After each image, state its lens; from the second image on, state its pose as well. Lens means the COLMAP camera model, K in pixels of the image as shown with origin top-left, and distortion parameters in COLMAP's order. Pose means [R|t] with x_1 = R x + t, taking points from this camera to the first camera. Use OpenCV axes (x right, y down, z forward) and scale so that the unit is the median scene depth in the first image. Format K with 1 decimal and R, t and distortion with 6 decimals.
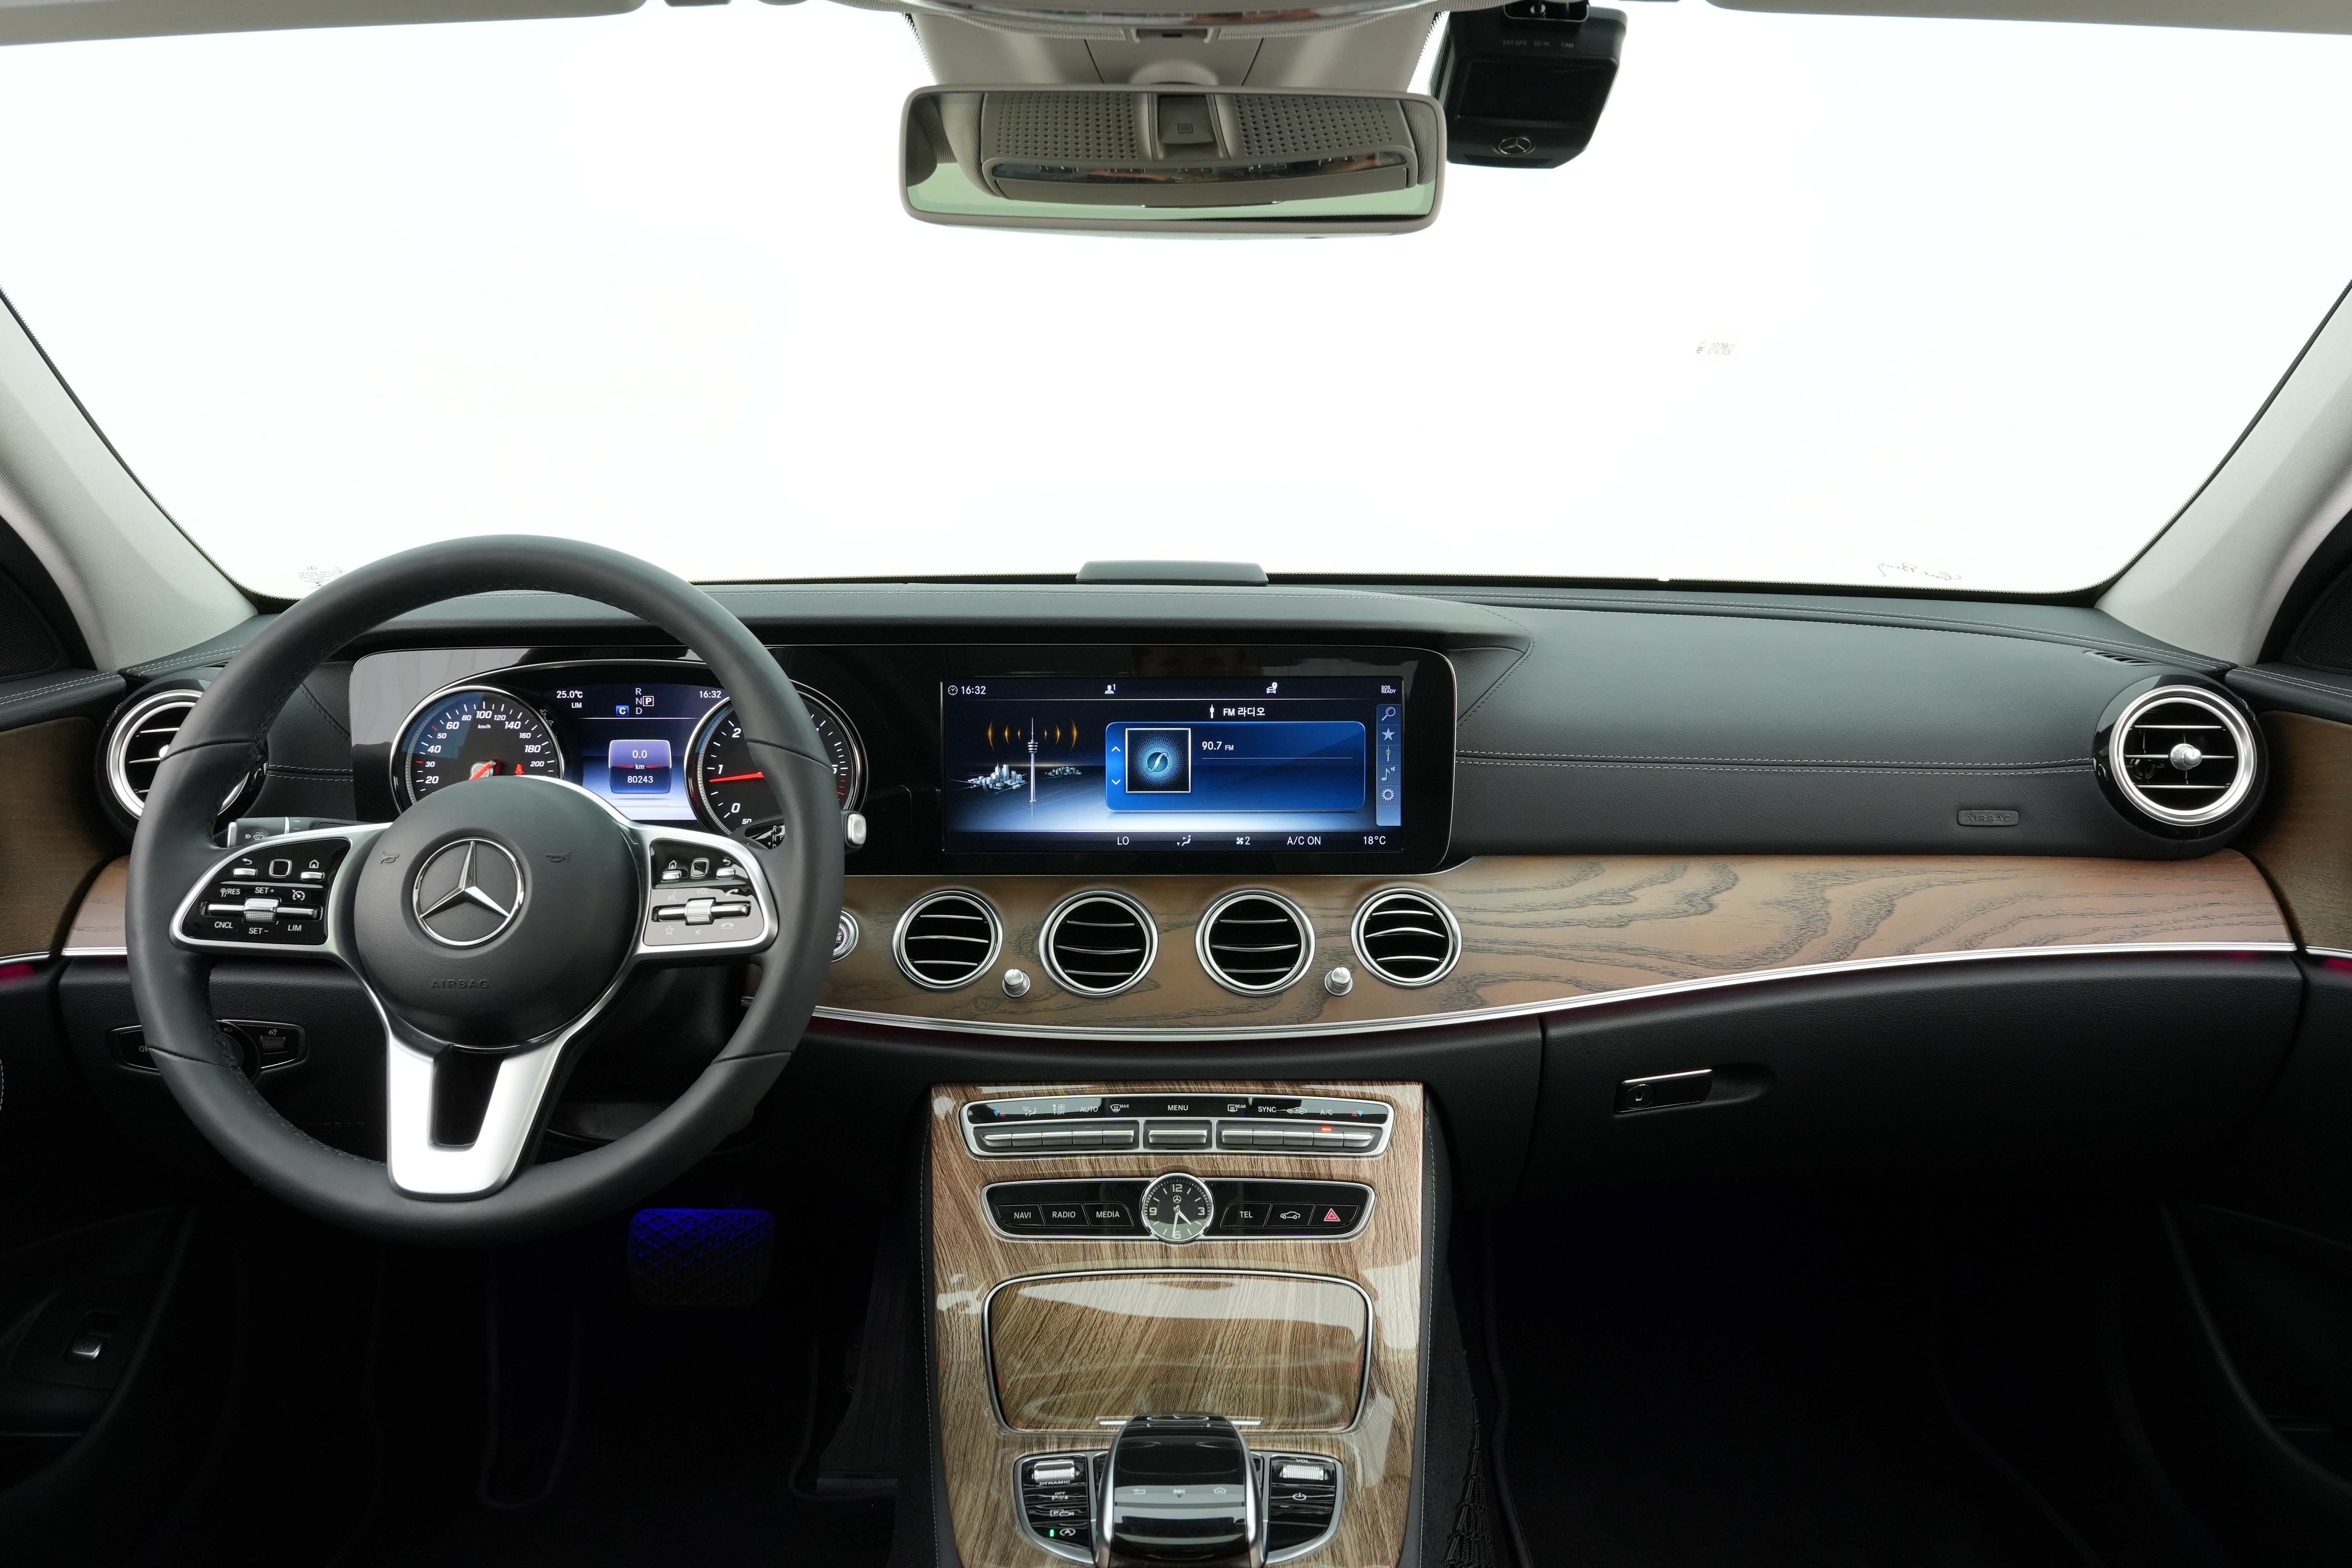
lens RADIAL K [[1811.8, 0, 1165.0], [0, 1811.8, 776.6], [0, 0, 1]] dist [-0.015262, 0.019399]
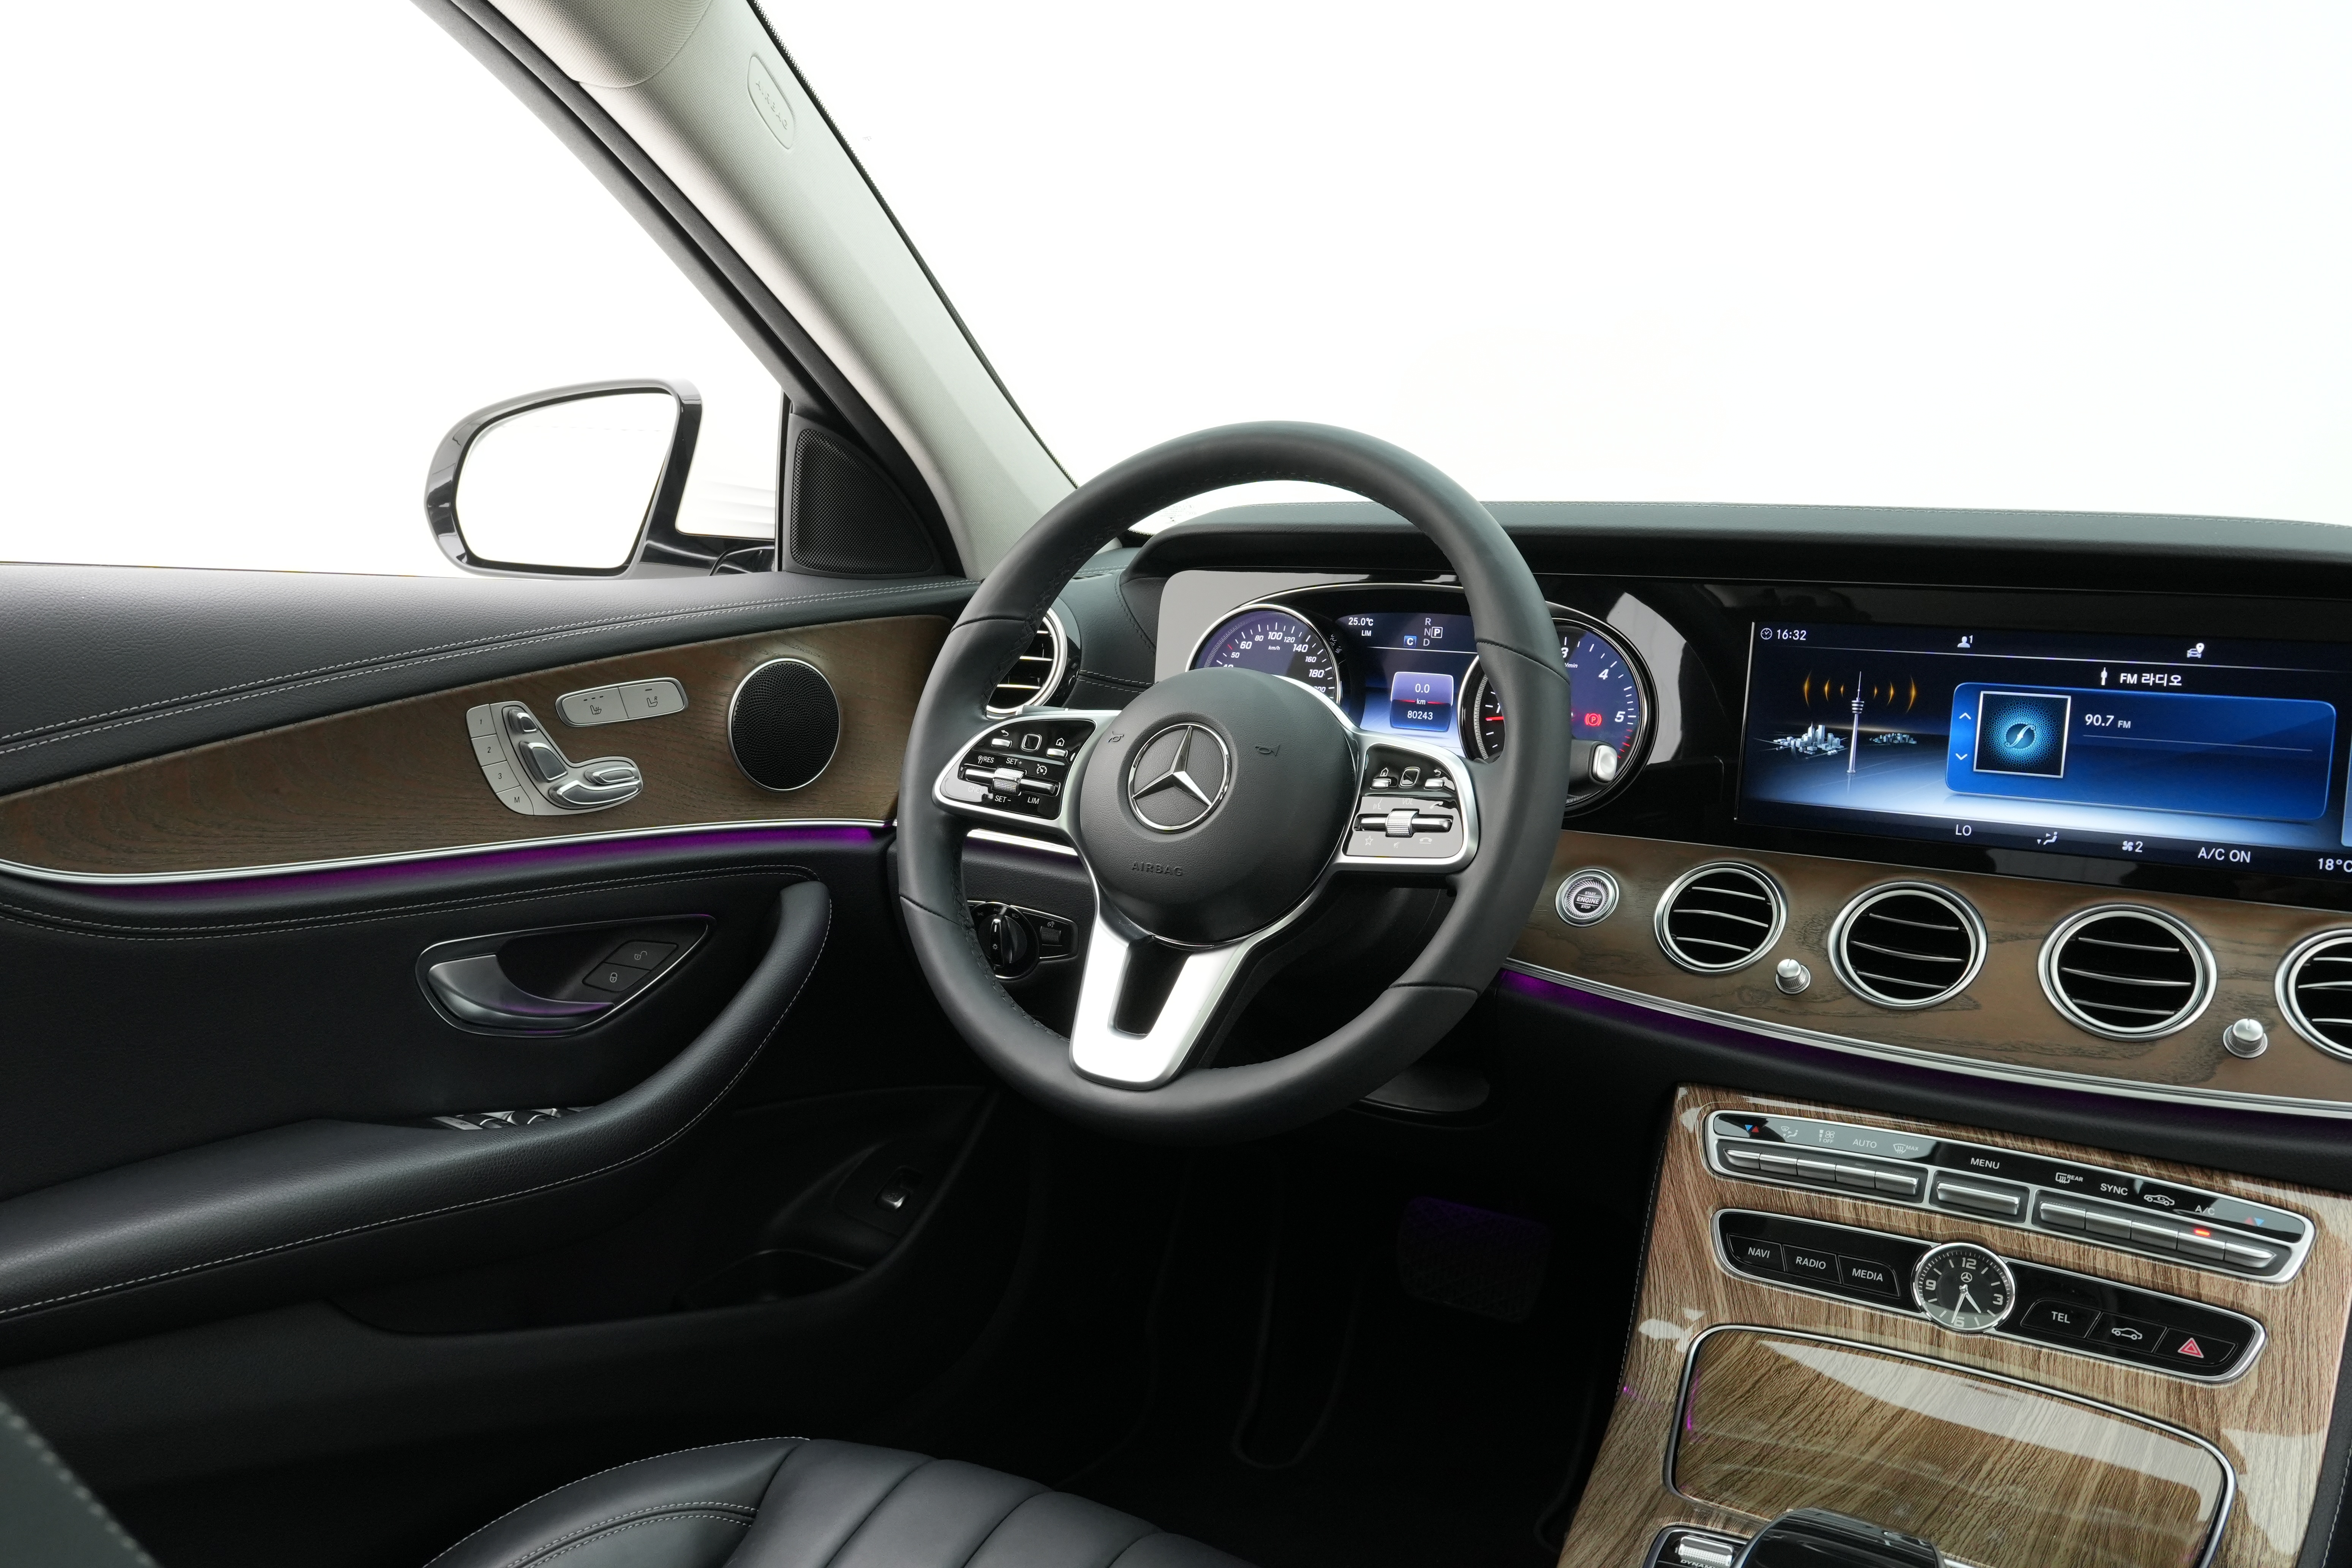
lens RADIAL K [[1811.8, 0, 1157.3], [0, 1811.8, 773.1], [0, 0, 1]] dist [-0.015262, 0.019399]
pose [[0.855711, 0.088350, -0.509855, 0.080242], [-0.109369, 0.993937, -0.011325, 0.060698], [0.505763, 0.065453, 0.860186, 0.132882]]
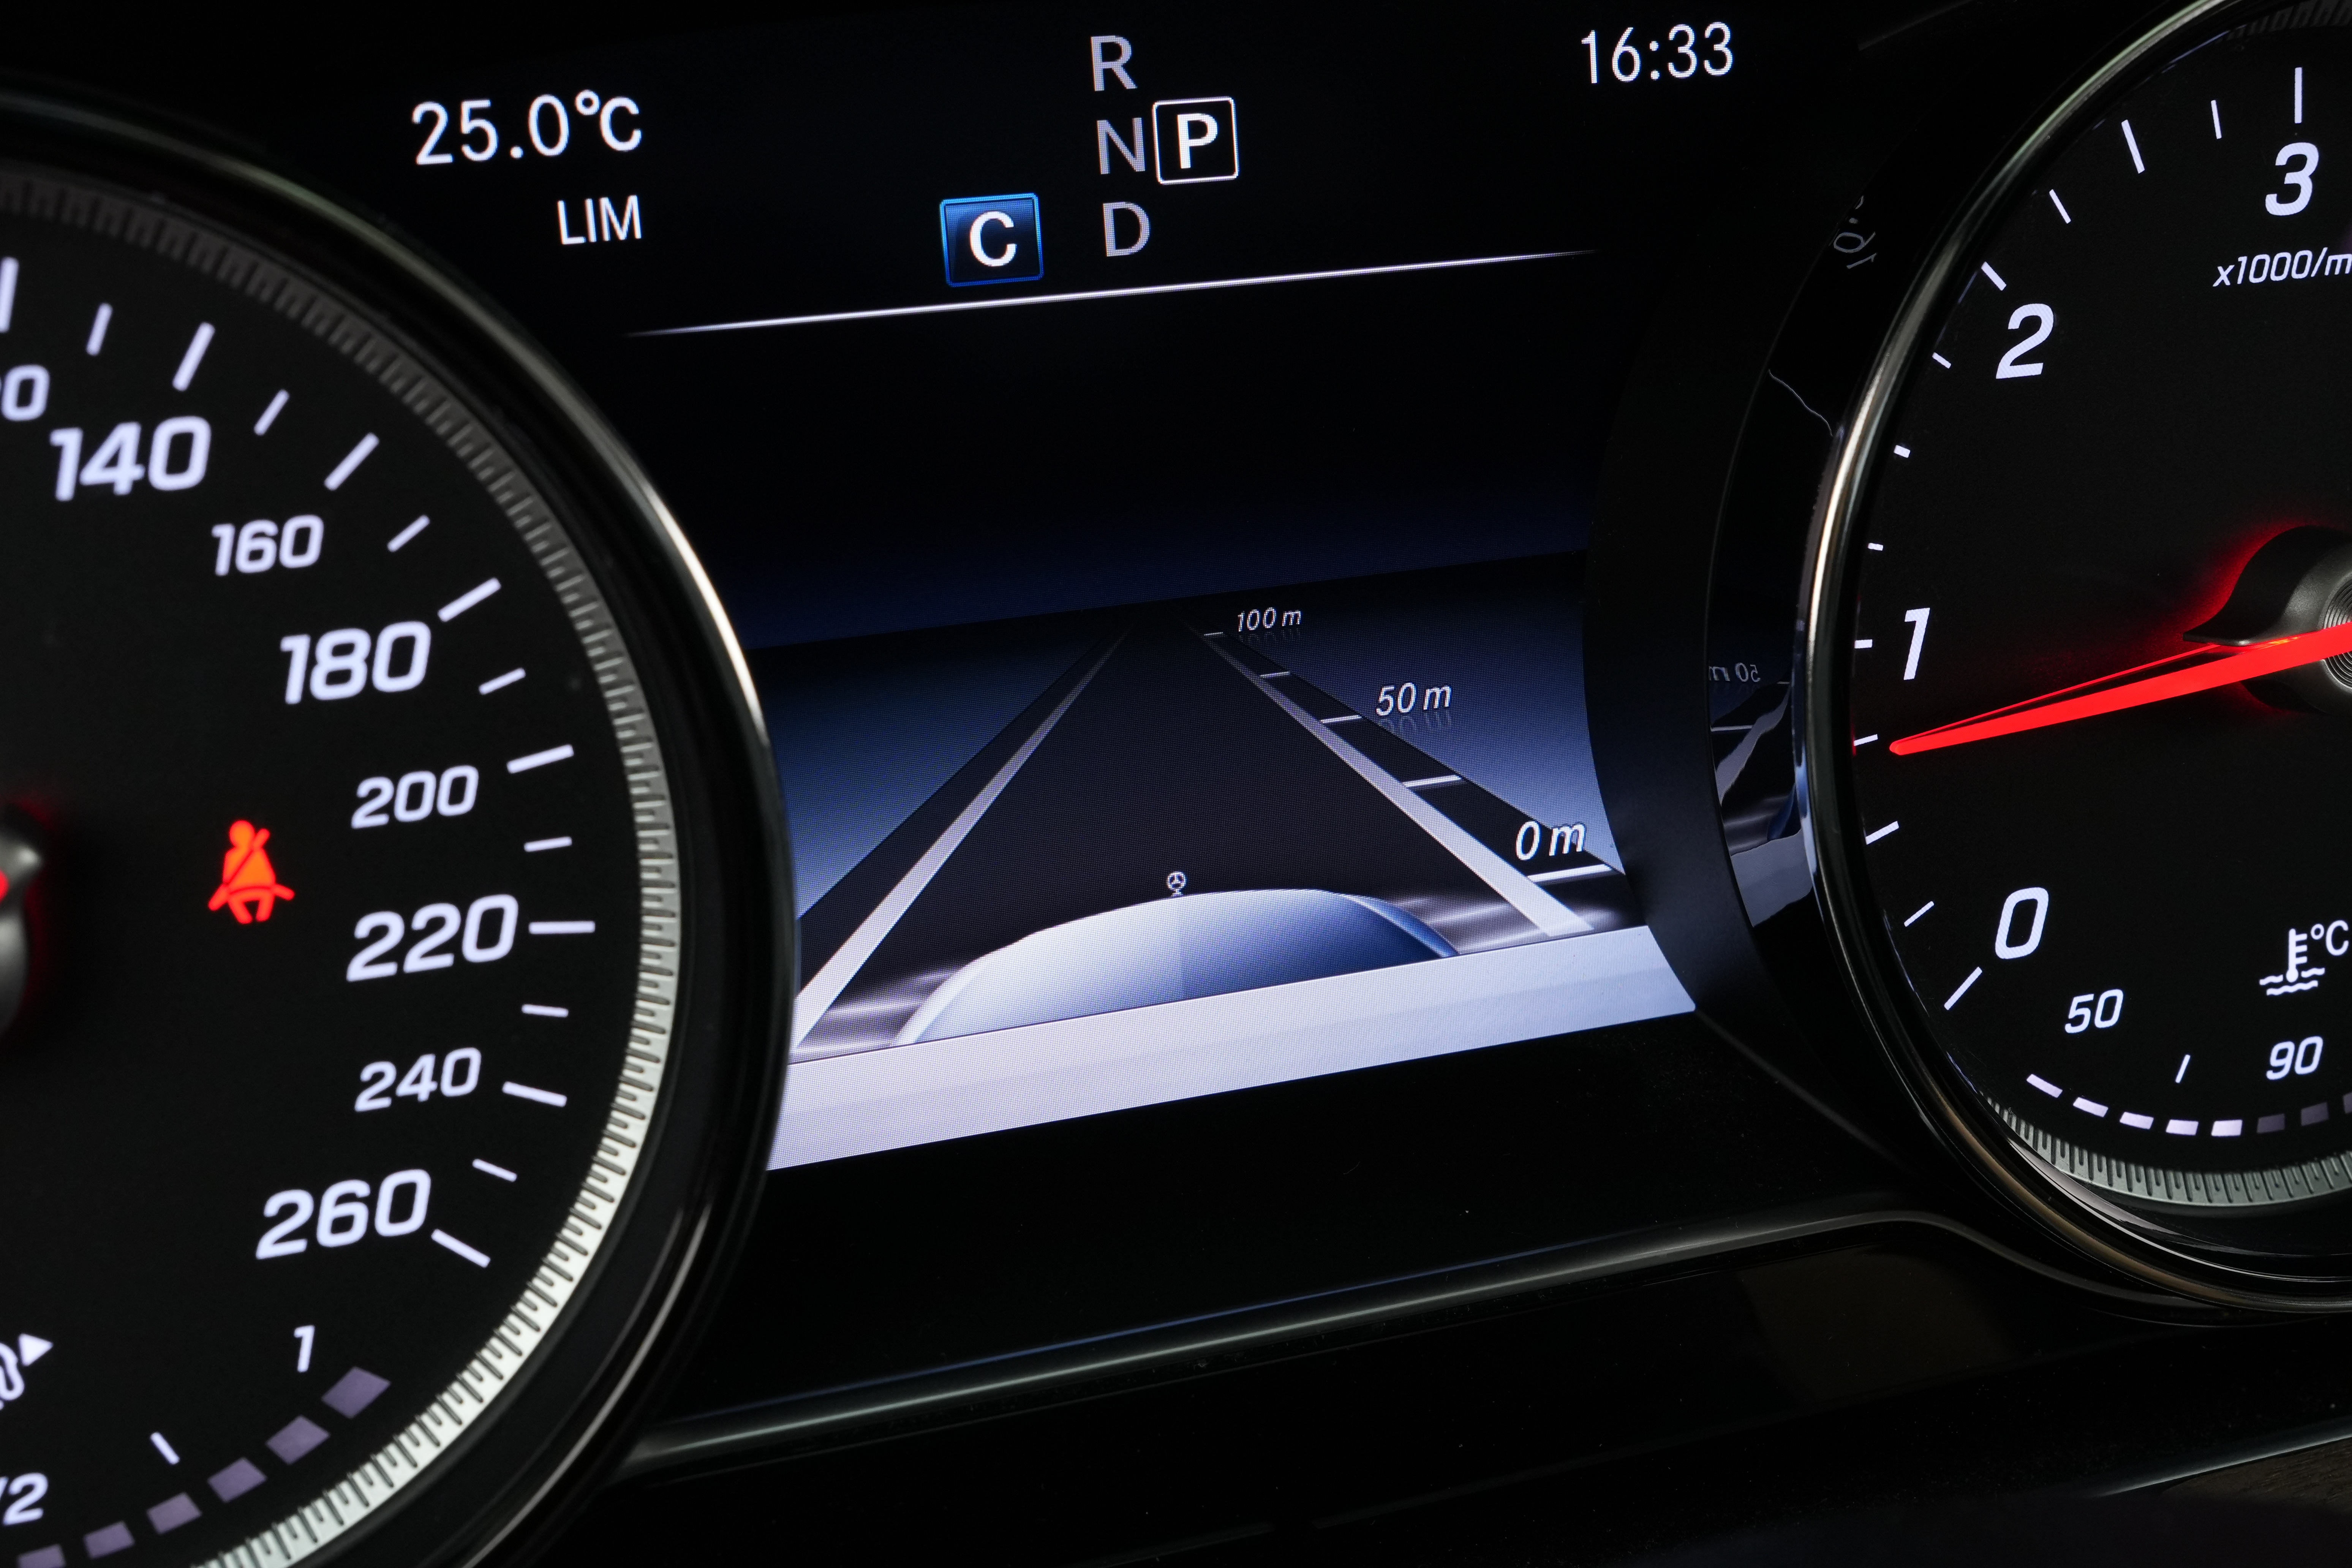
lens RADIAL K [[3052.7, 0, 1167.3], [0, 3052.7, 781.6], [0, 0, 1]] dist [-0.002559, 0.000000]
pose [[0.937745, -0.133586, 0.320608, -0.380955], [0.082888, 0.982479, 0.166924, -0.036052], [-0.337290, -0.129958, 0.932388, 0.856879]]
